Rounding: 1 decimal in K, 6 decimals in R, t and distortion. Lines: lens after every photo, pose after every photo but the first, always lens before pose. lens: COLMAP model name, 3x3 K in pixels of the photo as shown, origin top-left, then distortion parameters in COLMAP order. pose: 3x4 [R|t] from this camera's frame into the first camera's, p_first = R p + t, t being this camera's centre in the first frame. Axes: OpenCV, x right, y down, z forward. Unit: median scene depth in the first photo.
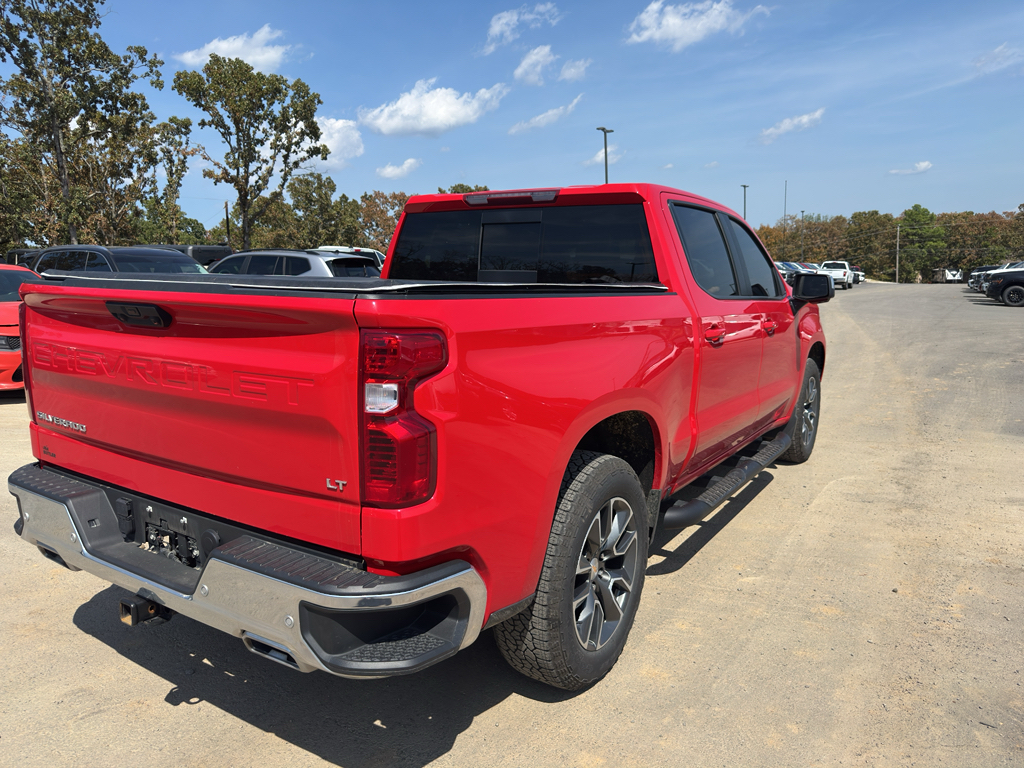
lens RADIAL K [[736.0, 0, 503.2], [0, 736.0, 388.6], [0, 0, 1]] dist [-0.000657, 0.002948]
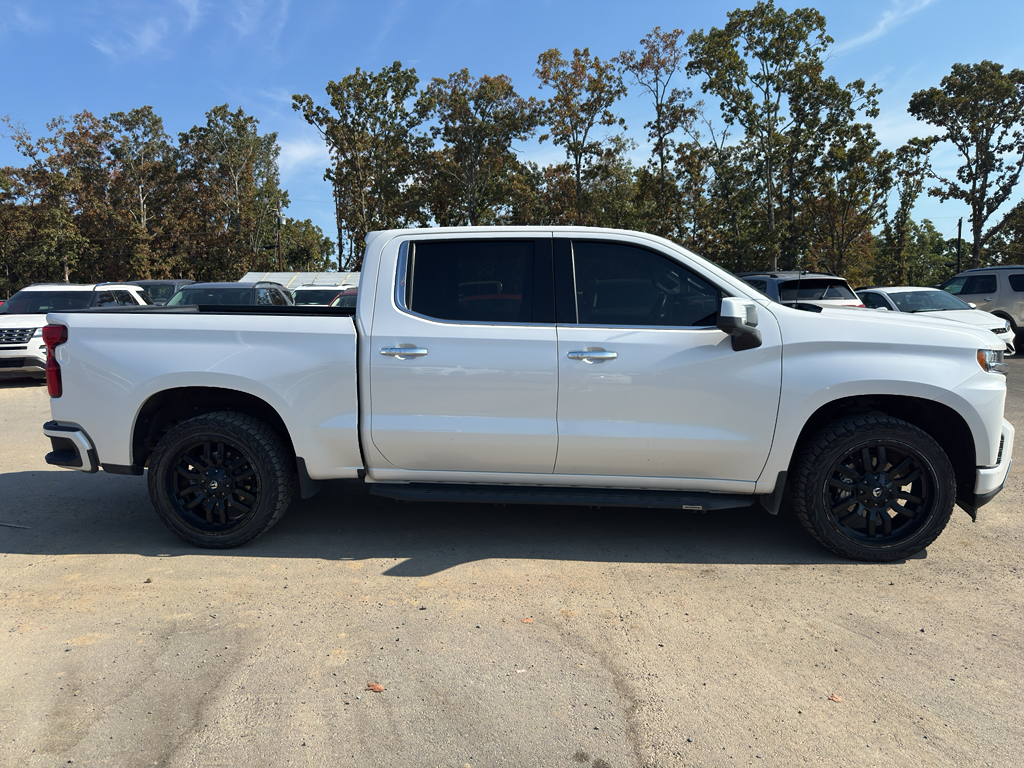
lens RADIAL K [[740.8, 0, 502.0], [0, 740.8, 383.8], [0, 0, 1]] dist [0.001298, -0.002946]
pose [[0.544674, 0.083833, -0.834447, 0.107017], [-0.117331, 0.992823, 0.023158, -0.004112], [0.830400, 0.085293, 0.550601, 0.035255]]
